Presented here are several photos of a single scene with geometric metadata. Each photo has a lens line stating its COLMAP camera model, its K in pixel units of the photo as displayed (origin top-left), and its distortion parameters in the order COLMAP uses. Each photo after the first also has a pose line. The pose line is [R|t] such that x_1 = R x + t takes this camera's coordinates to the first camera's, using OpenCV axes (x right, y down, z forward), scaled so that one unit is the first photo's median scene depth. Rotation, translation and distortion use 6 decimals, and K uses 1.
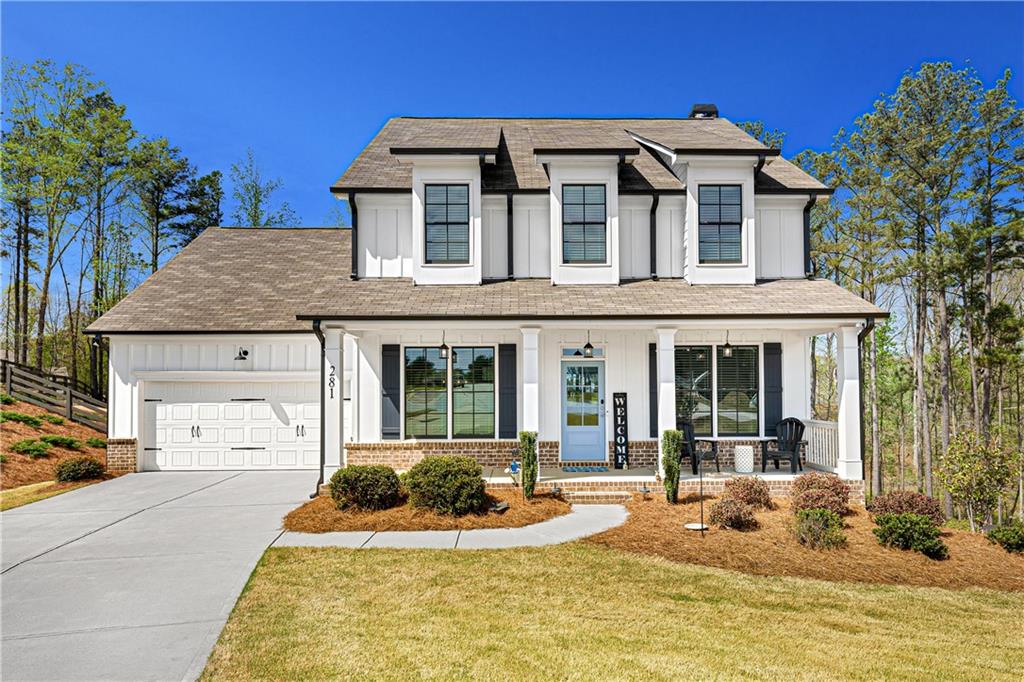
lens RADIAL K [[634.5, 0, 522.4], [0, 634.5, 382.2], [0, 0, 1]] dist [0.001344, -0.002281]
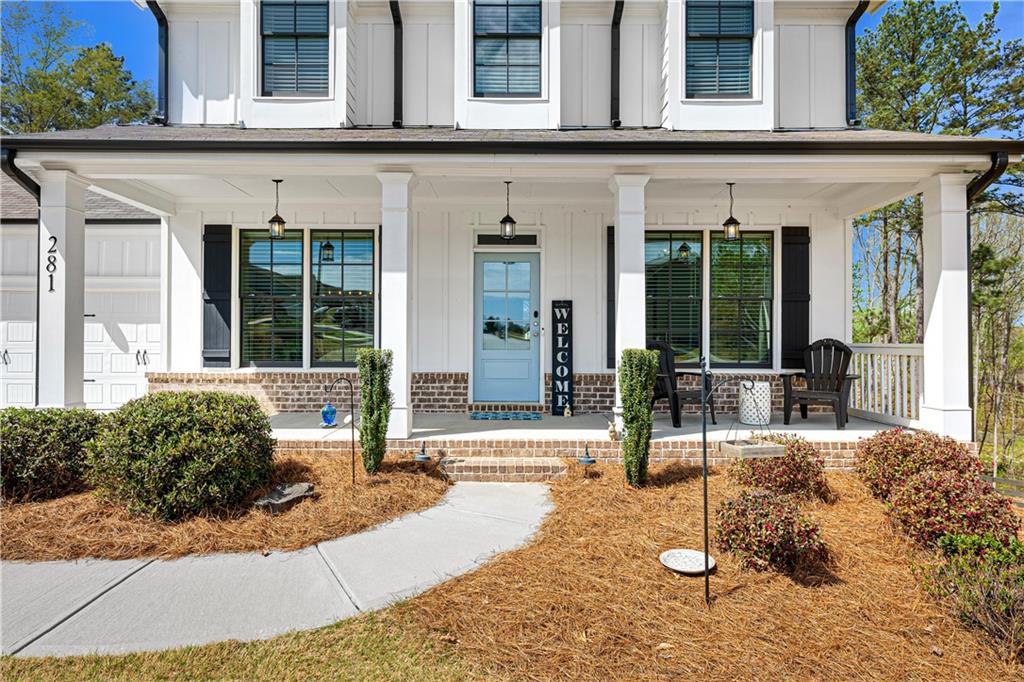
lens RADIAL K [[540.0, 0, 507.9], [0, 540.0, 340.5], [0, 0, 1]] dist [0.000703, 0.000233]
pose [[0.999783, 0.008597, -0.018983, 0.110090], [-0.008305, 0.999847, 0.015417, 0.051134], [0.019113, -0.015256, 0.999701, 0.442933]]
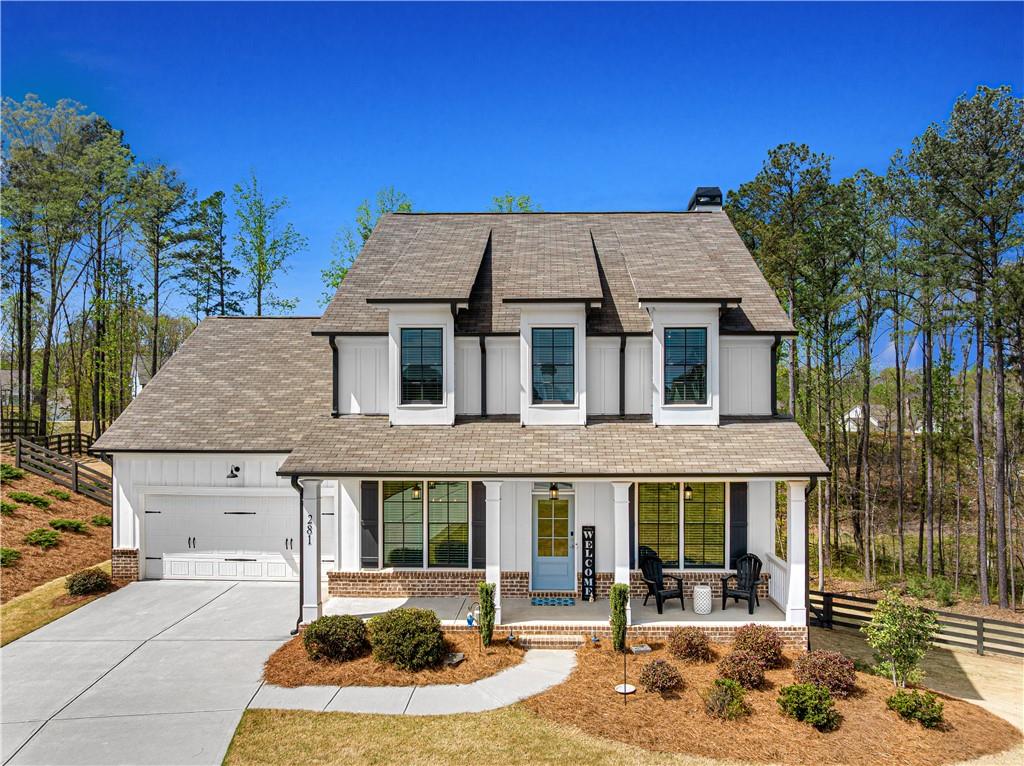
lens RADIAL K [[725.0, 0, 532.8], [0, 725.0, 408.1], [0, 0, 1]] dist [-0.038205, 0.000392]
pose [[0.999004, 0.005171, -0.044316, 0.116014], [-0.004236, 0.999767, 0.021162, -0.203528], [0.044415, -0.020953, 0.998793, -0.181156]]
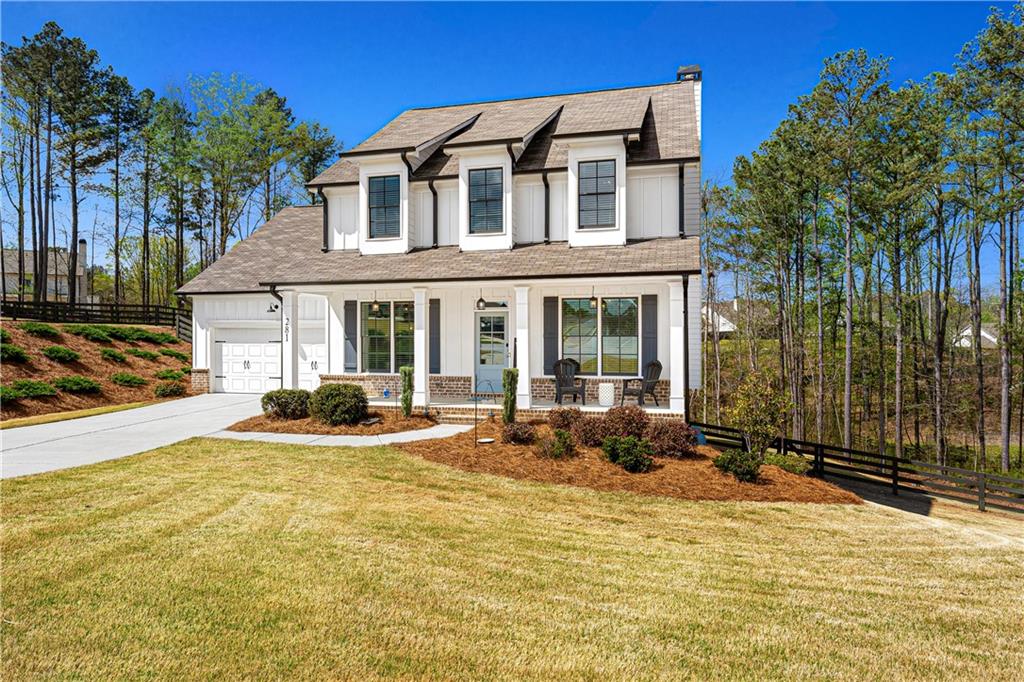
lens RADIAL K [[625.6, 0, 512.0], [0, 625.6, 341.0], [0, 0, 1]] dist [0.001395, 0.000412]
pose [[0.961377, 0.005722, -0.275174, 0.477674], [0.001534, 0.999657, 0.026146, -0.008791], [0.275229, -0.025558, 0.961039, -0.159159]]
